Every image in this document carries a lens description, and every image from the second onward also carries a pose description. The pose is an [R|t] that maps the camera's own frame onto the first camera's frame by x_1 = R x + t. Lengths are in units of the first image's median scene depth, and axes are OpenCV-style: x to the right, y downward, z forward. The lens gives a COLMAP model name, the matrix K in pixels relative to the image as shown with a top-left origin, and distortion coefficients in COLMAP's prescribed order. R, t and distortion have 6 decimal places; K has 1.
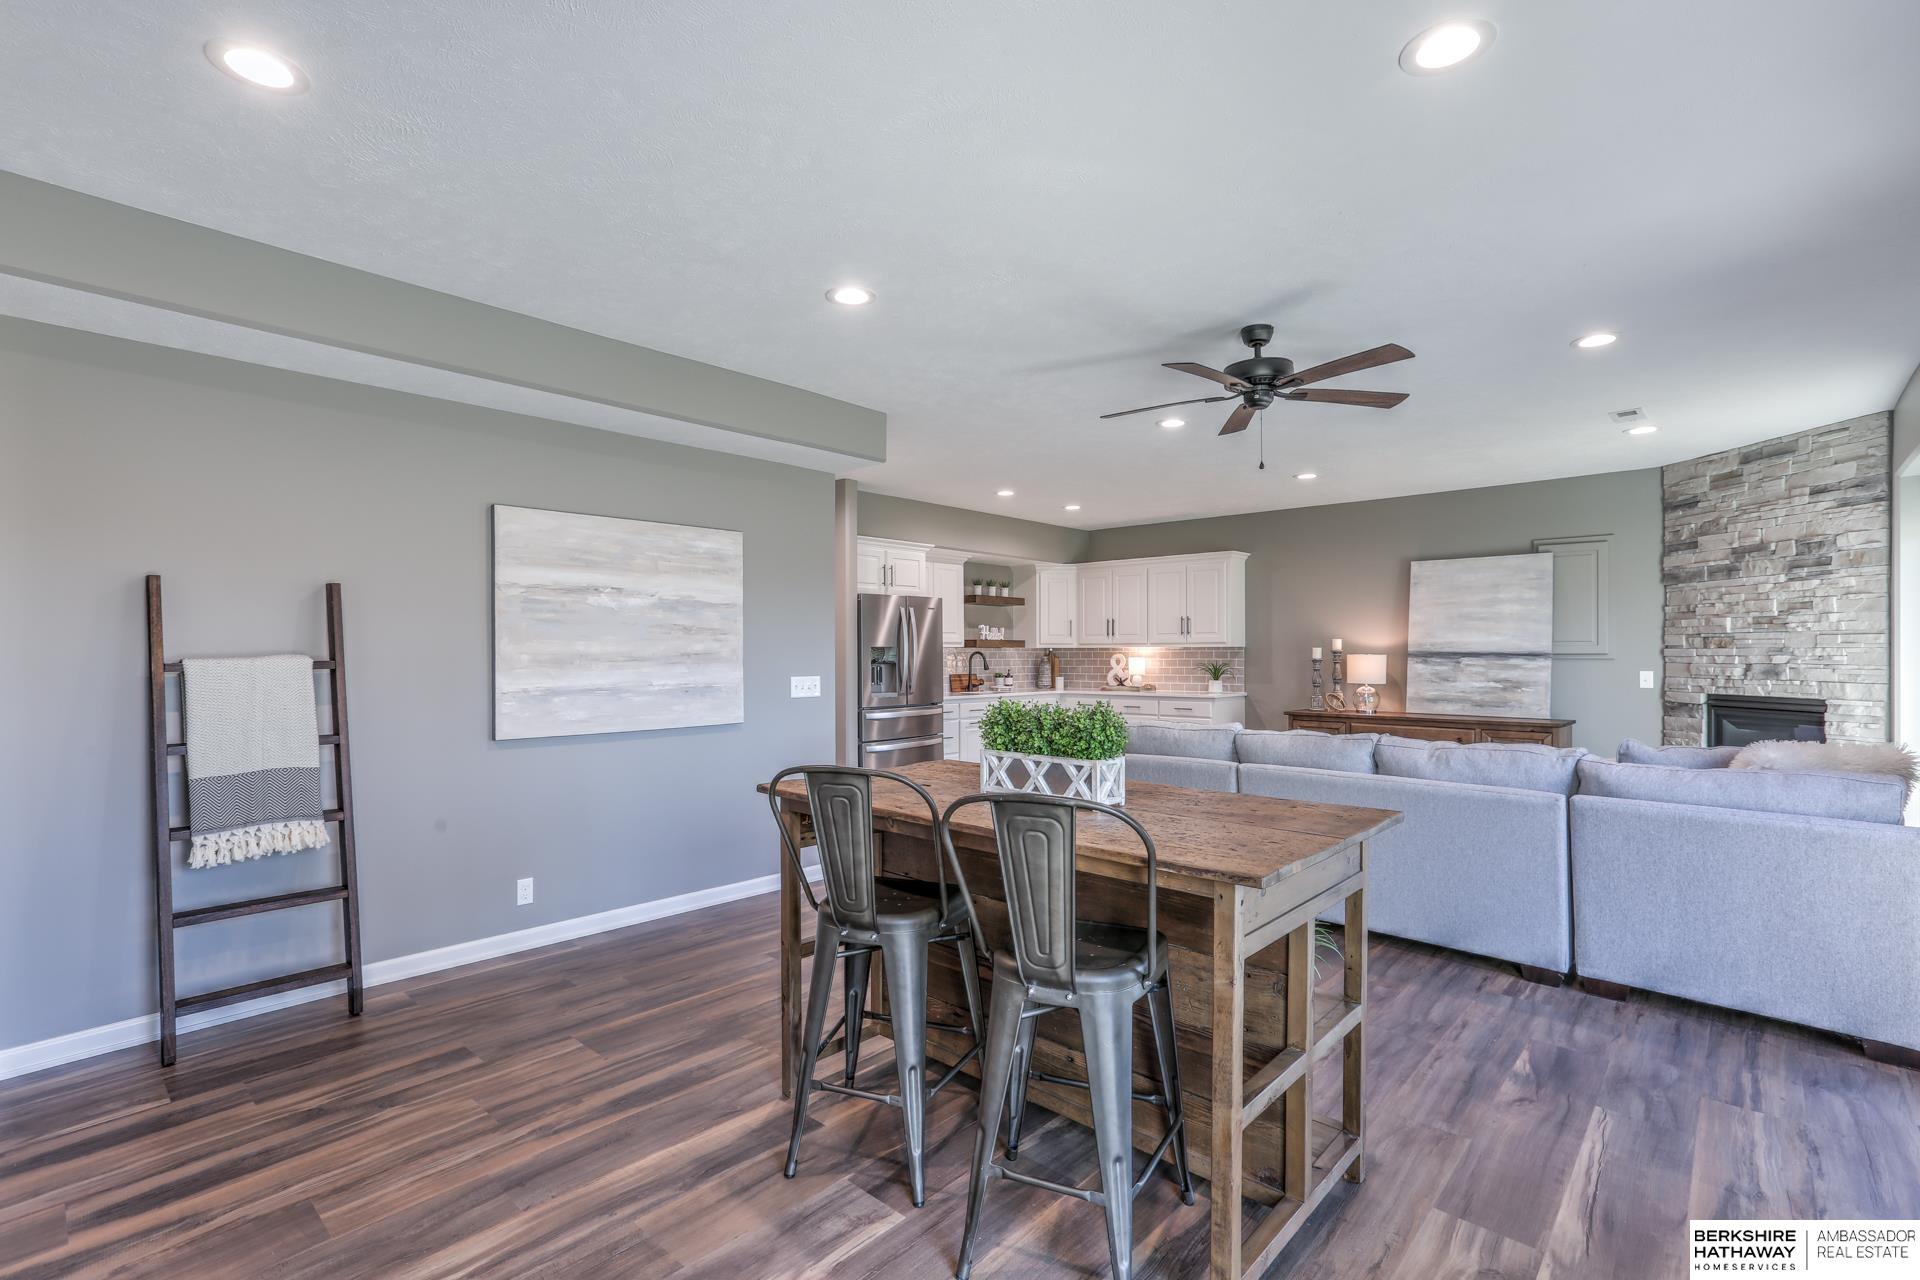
lens RADIAL K [[851.5, 0, 965.7], [0, 851.5, 634.9], [0, 0, 1]] dist [-0.037583, 0.014414]
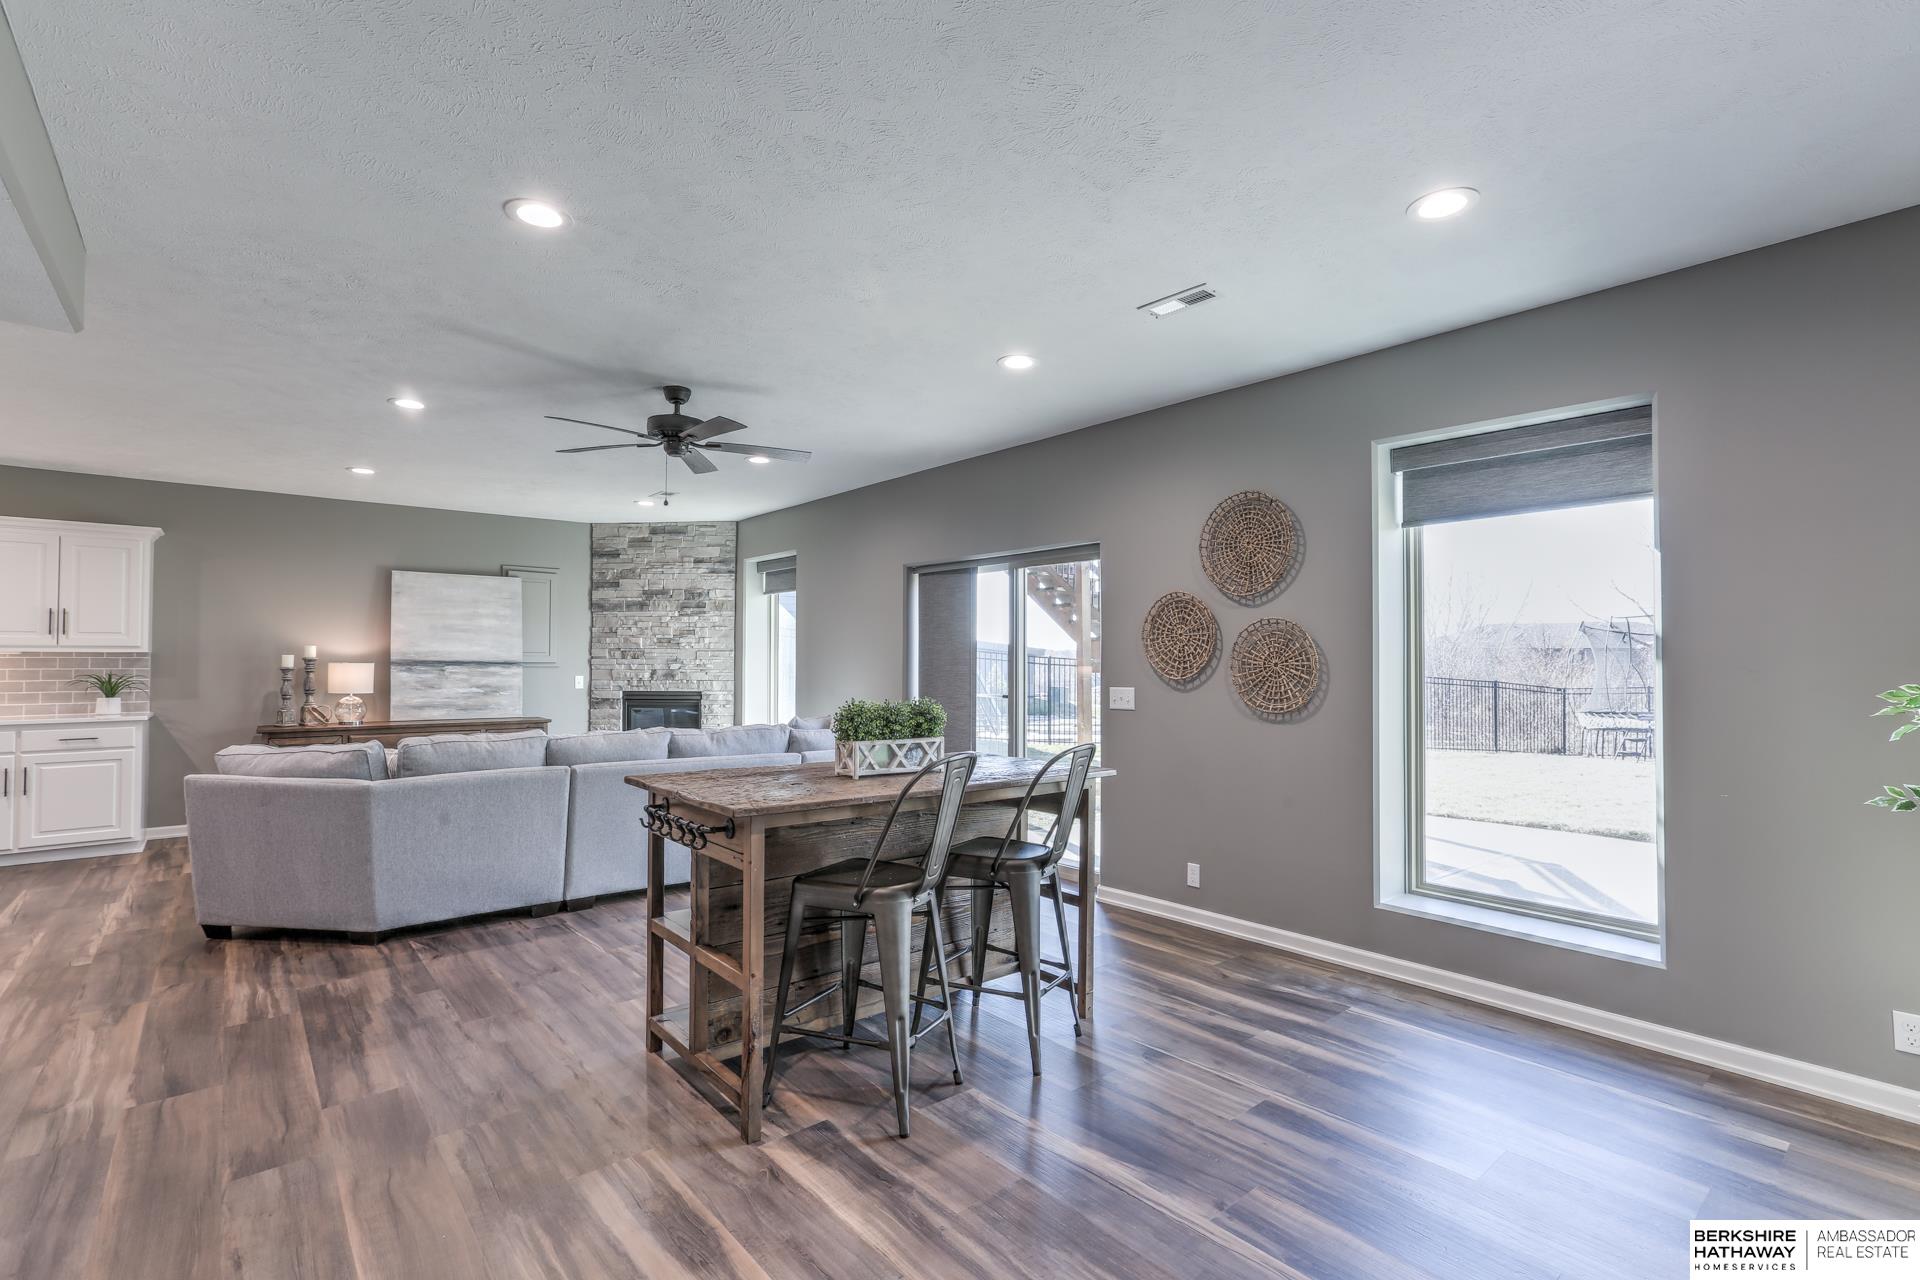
lens RADIAL K [[870.6, 0, 890.1], [0, 870.6, 633.4], [0, 0, 1]] dist [-0.002610, -0.000152]
pose [[0.181726, 0.033475, 0.982779, -0.476790], [-0.024181, 0.999270, -0.029565, 0.005575], [-0.983052, -0.018392, 0.182403, 0.287573]]
